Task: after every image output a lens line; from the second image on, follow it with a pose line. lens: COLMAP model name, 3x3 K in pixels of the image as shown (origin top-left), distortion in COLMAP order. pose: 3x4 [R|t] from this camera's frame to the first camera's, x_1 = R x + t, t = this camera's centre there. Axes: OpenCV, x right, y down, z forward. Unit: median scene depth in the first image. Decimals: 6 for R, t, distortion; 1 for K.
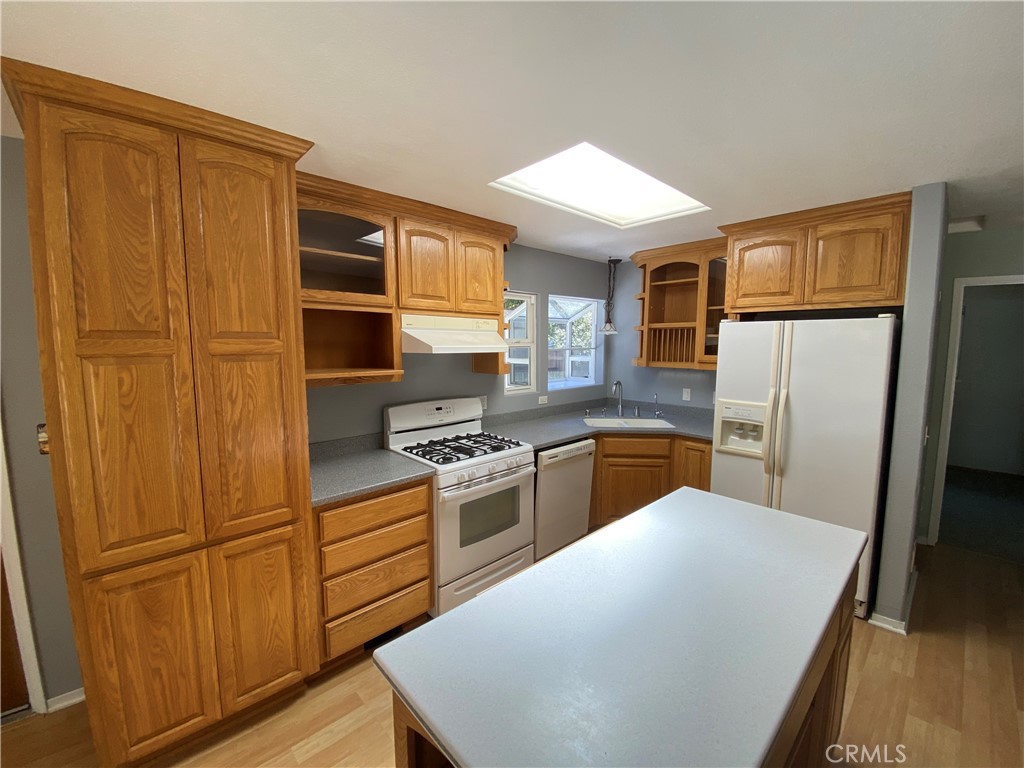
lens RADIAL K [[414.1, 0, 512.0], [0, 414.1, 384.0], [0, 0, 1]] dist [0.012996, -0.018904]
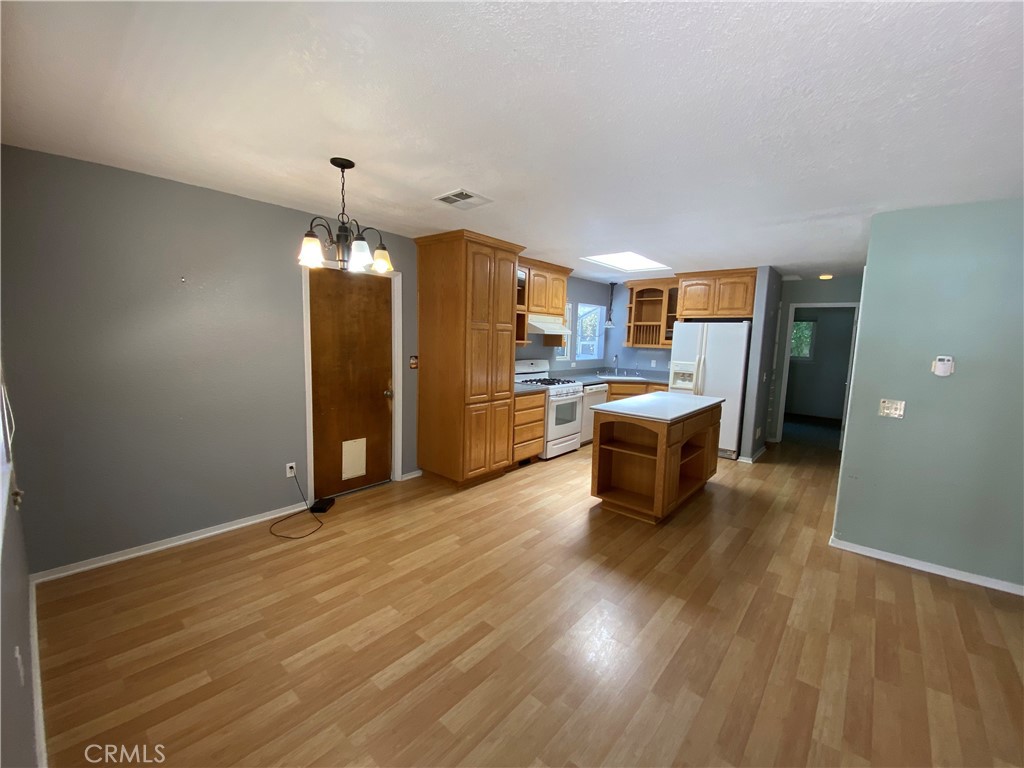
lens RADIAL K [[412.3, 0, 512.0], [0, 412.3, 384.0], [0, 0, 1]] dist [0.022224, -0.019118]
pose [[0.994040, 0.015522, 0.107906, -0.504570], [-0.017159, 0.999751, 0.014257, 0.136550], [-0.107658, -0.016024, 0.994059, -0.934891]]
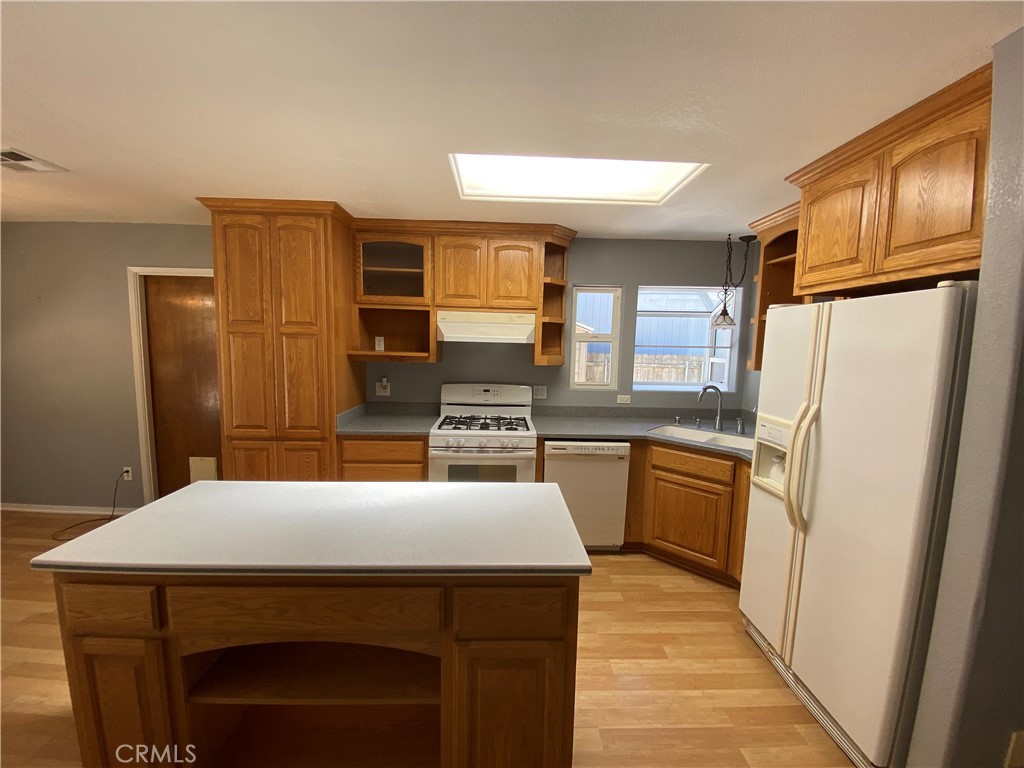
lens RADIAL K [[414.1, 0, 512.0], [0, 414.1, 384.0], [0, 0, 1]] dist [0.012996, -0.018904]
pose [[0.753358, 0.082479, -0.652418, 0.690751], [-0.090247, 0.995684, 0.021665, 0.009524], [0.651389, 0.042558, 0.757549, 0.163657]]
